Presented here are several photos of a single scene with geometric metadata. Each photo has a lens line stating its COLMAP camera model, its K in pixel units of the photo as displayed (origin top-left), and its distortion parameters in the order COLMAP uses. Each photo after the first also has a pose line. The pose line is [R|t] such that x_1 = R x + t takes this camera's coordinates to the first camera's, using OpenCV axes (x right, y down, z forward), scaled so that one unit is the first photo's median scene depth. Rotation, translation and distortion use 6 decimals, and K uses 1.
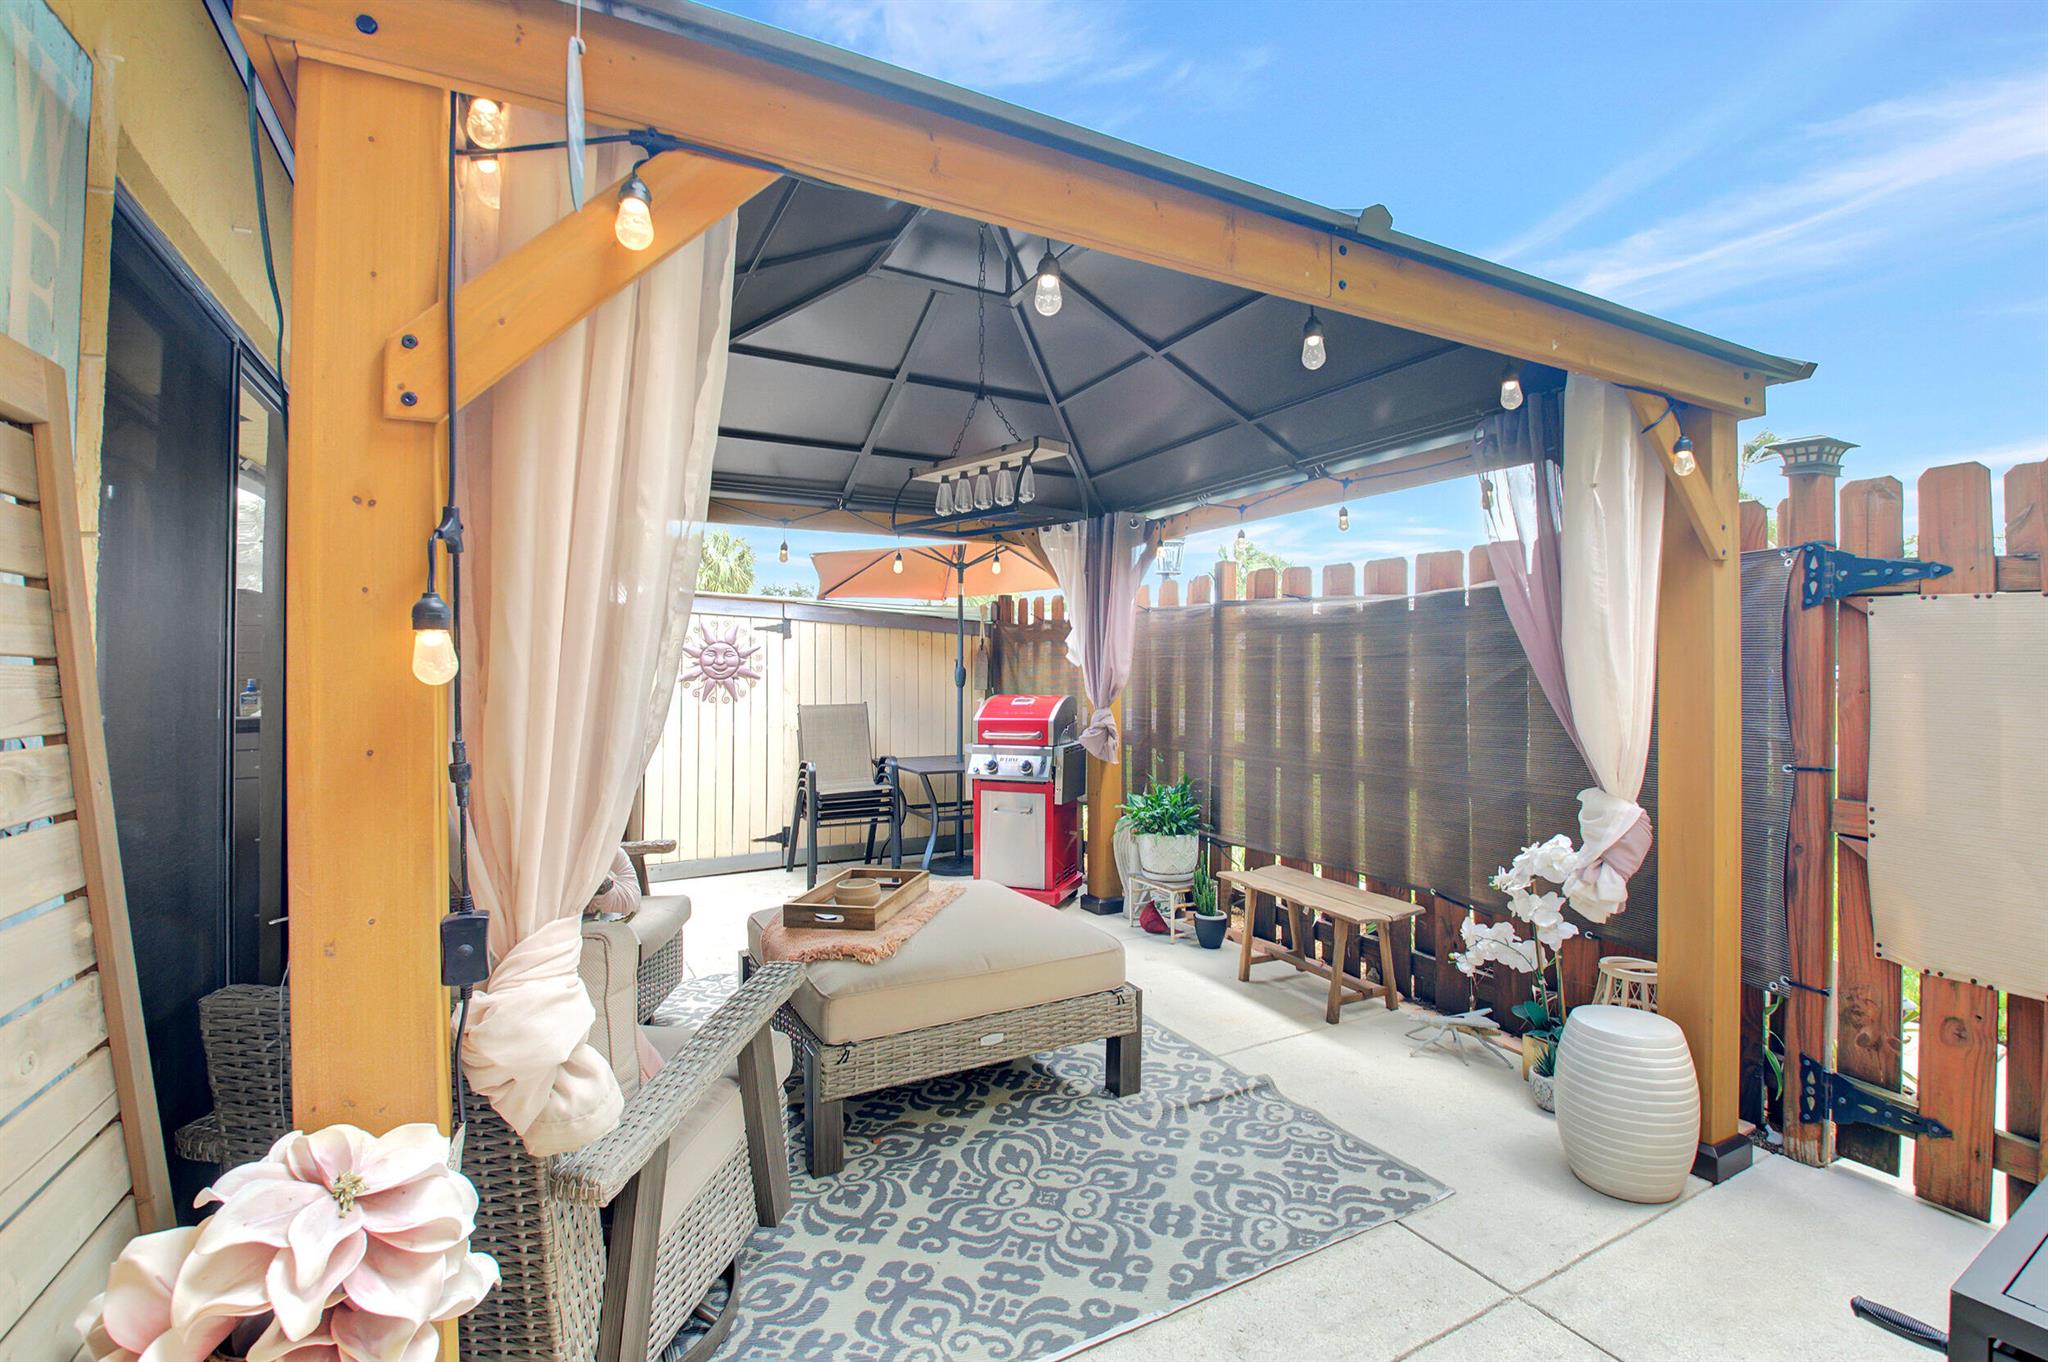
lens RADIAL K [[919.5, 0, 1025.8], [0, 919.5, 652.7], [0, 0, 1]] dist [-0.007480, -0.001079]
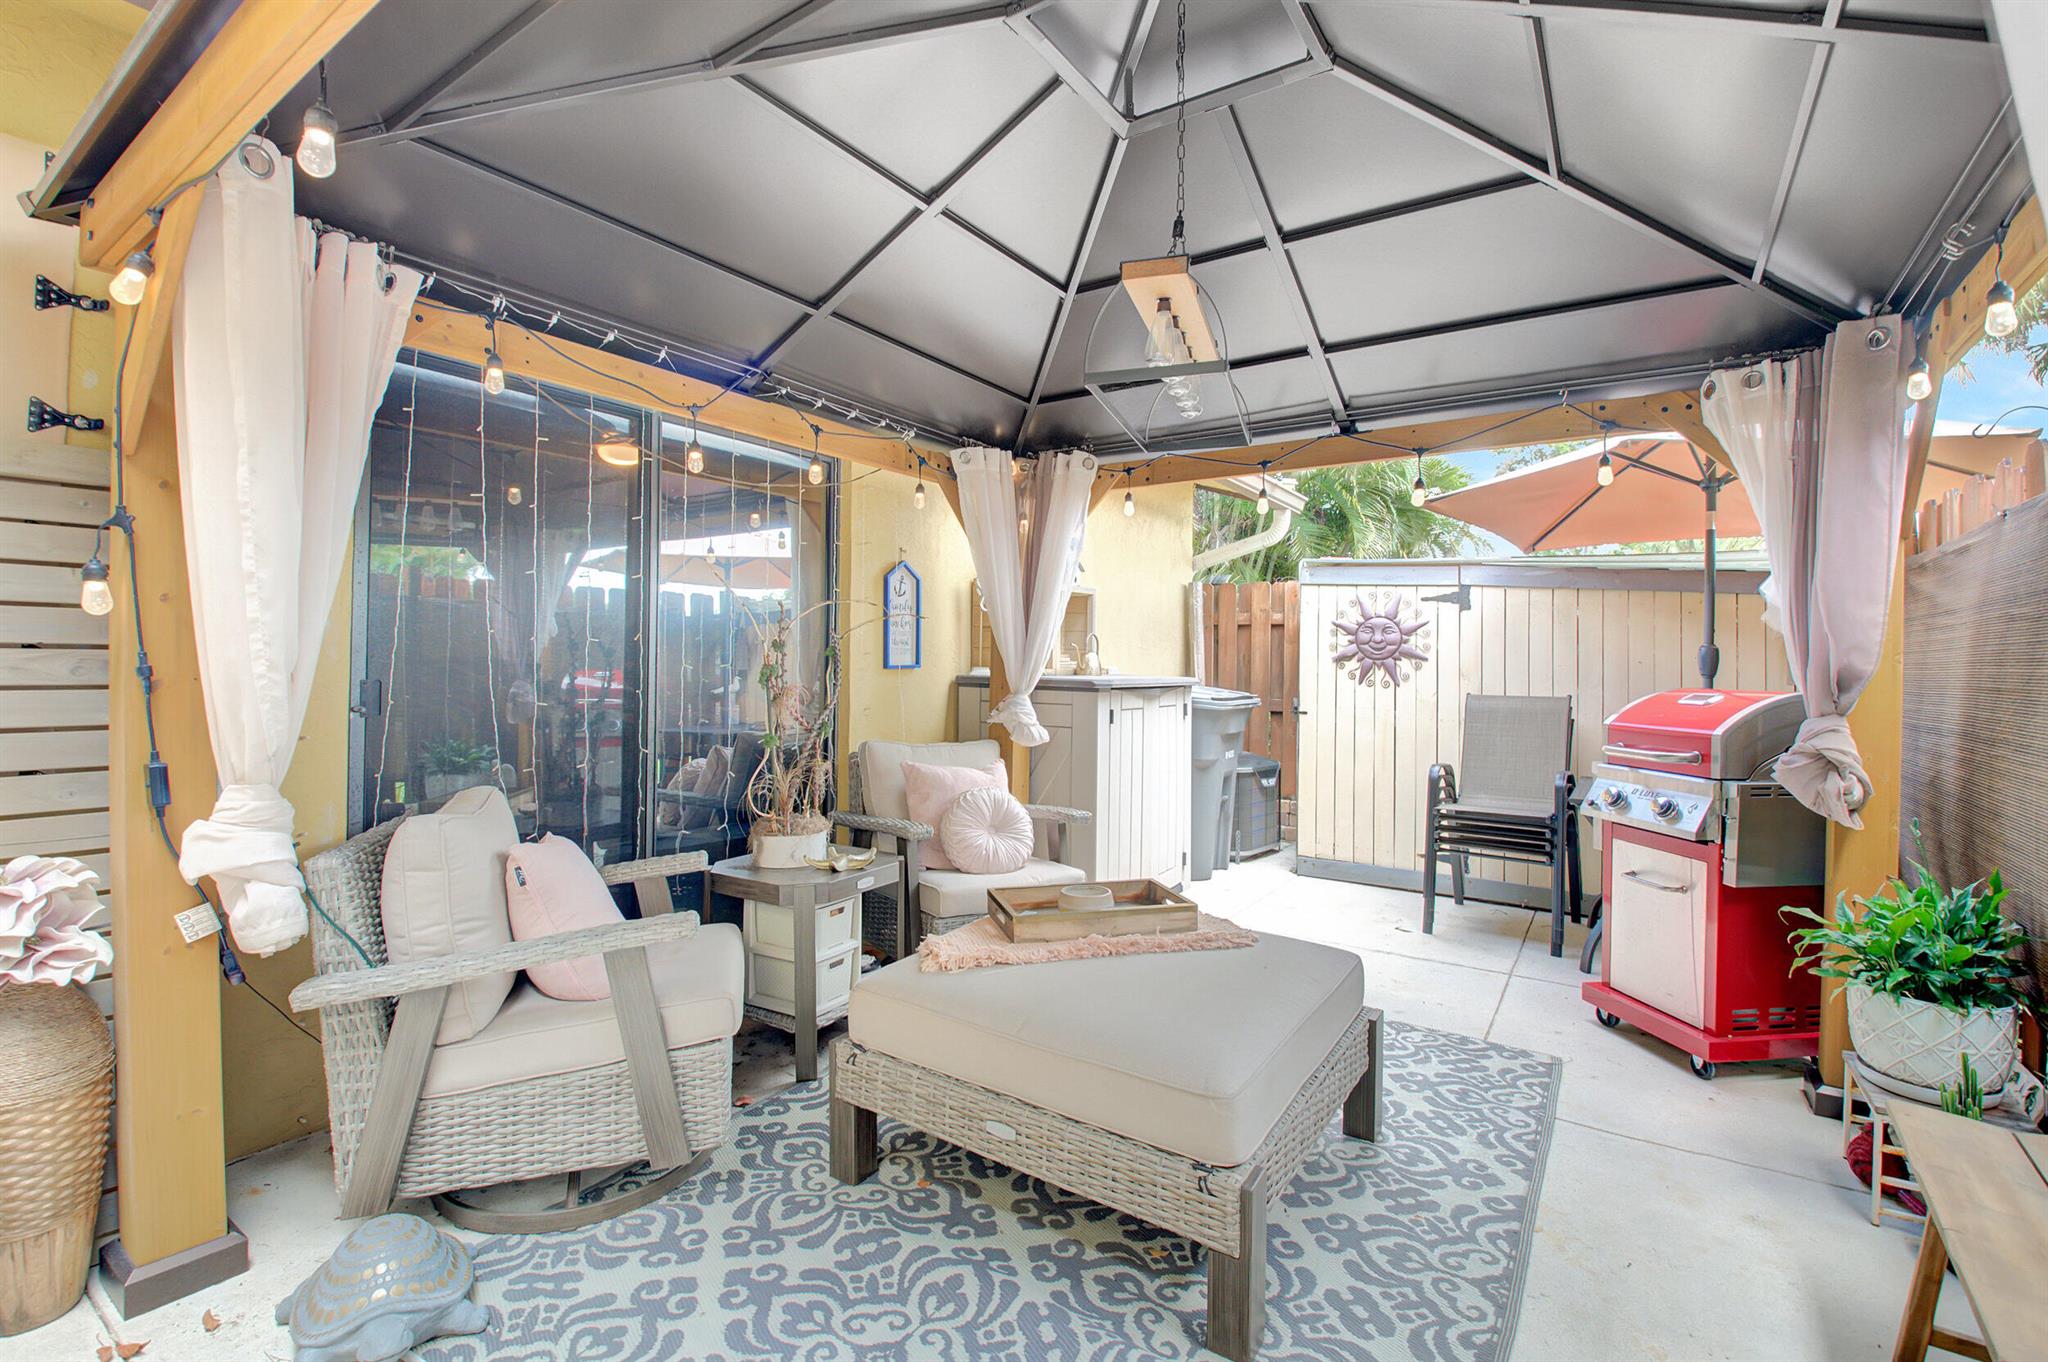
lens RADIAL K [[919.5, 0, 1025.8], [0, 919.5, 652.7], [0, 0, 1]] dist [-0.007480, -0.001079]
pose [[0.458846, 0.003837, -0.888508, 0.328821], [0.000319, 0.999990, 0.004483, 0.021321], [0.888516, -0.002341, 0.458840, 0.365867]]
